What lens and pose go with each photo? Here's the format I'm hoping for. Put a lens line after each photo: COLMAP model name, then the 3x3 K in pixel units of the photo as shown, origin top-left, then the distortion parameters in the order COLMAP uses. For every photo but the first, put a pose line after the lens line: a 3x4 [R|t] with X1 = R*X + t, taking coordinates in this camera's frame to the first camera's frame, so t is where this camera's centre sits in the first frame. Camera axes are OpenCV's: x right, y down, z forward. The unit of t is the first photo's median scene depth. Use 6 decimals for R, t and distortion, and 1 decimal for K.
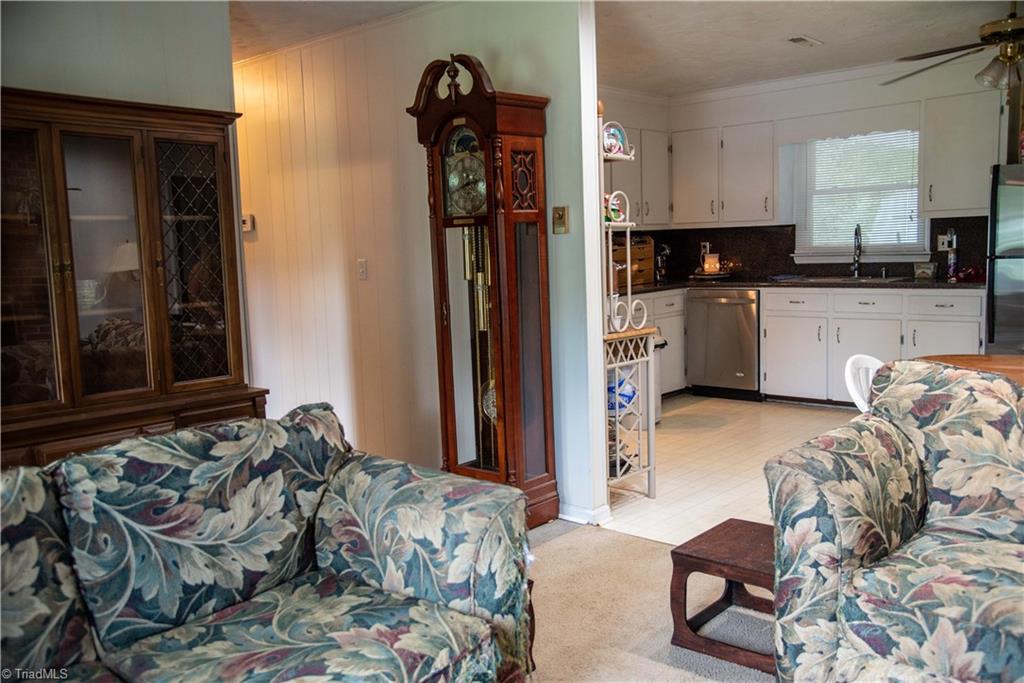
lens RADIAL K [[909.8, 0, 510.1], [0, 909.8, 342.8], [0, 0, 1]] dist [-0.015823, 0.086520]
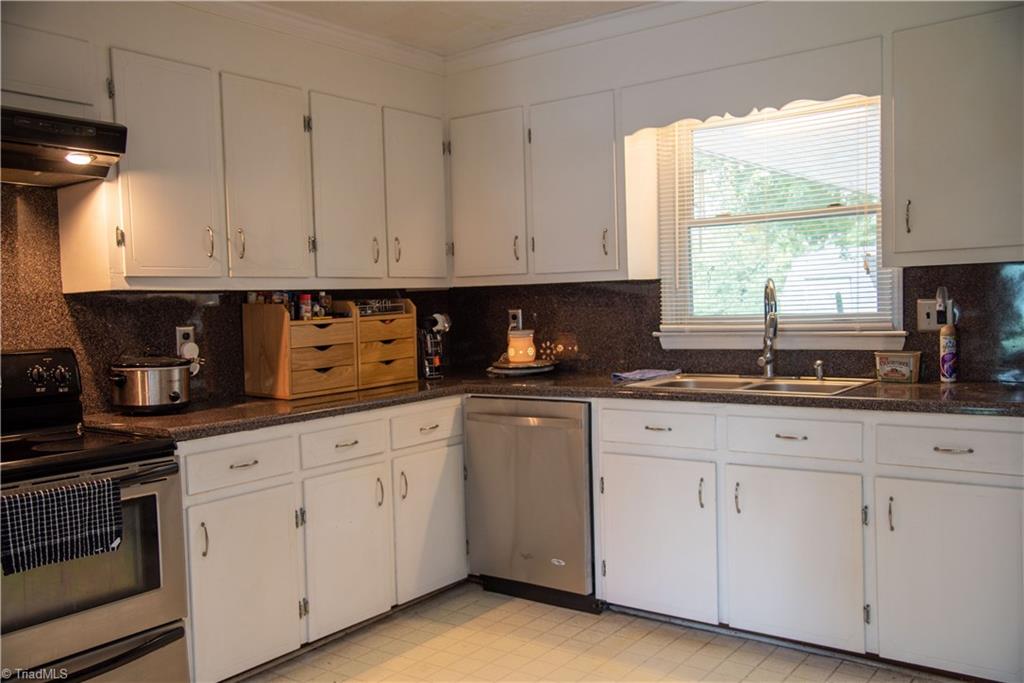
lens RADIAL K [[903.6, 0, 511.7], [0, 903.6, 340.7], [0, 0, 1]] dist [-0.000020, 0.026466]
pose [[0.996358, 0.000619, 0.085265, 0.181791], [0.005435, 0.997479, -0.070751, -0.055731], [-0.085093, 0.070957, 0.993843, 0.476144]]
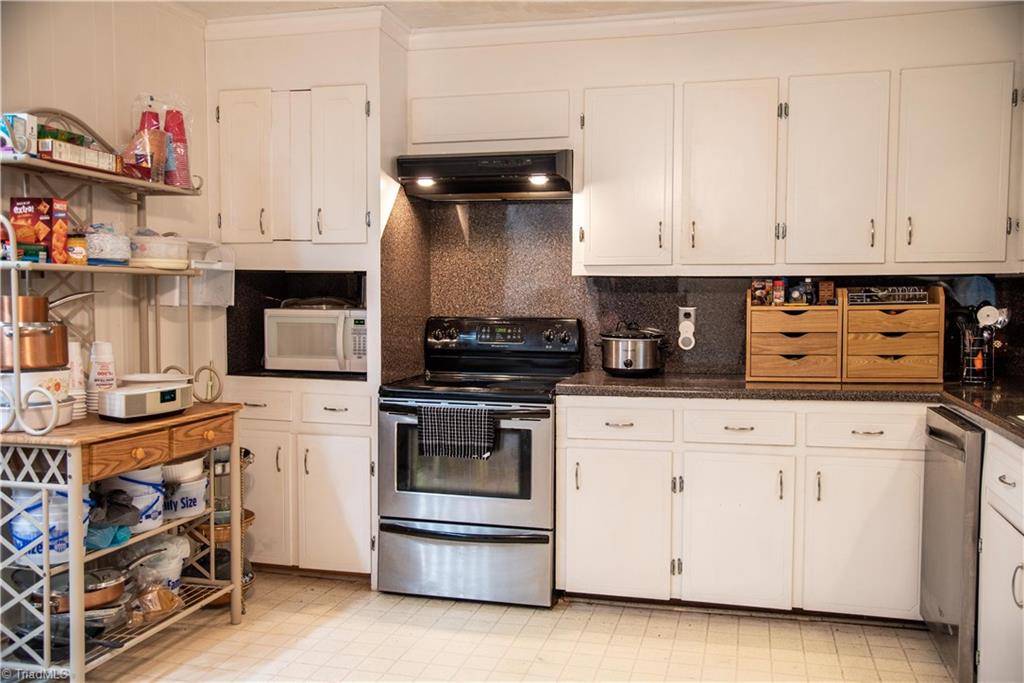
lens RADIAL K [[903.6, 0, 512.0], [0, 903.6, 343.1], [0, 0, 1]] dist [-0.000020, 0.026466]
pose [[0.444222, 0.082333, -0.892126, 0.515531], [-0.115038, 0.992767, 0.034339, -0.084096], [0.888500, 0.087374, 0.450480, 0.631065]]
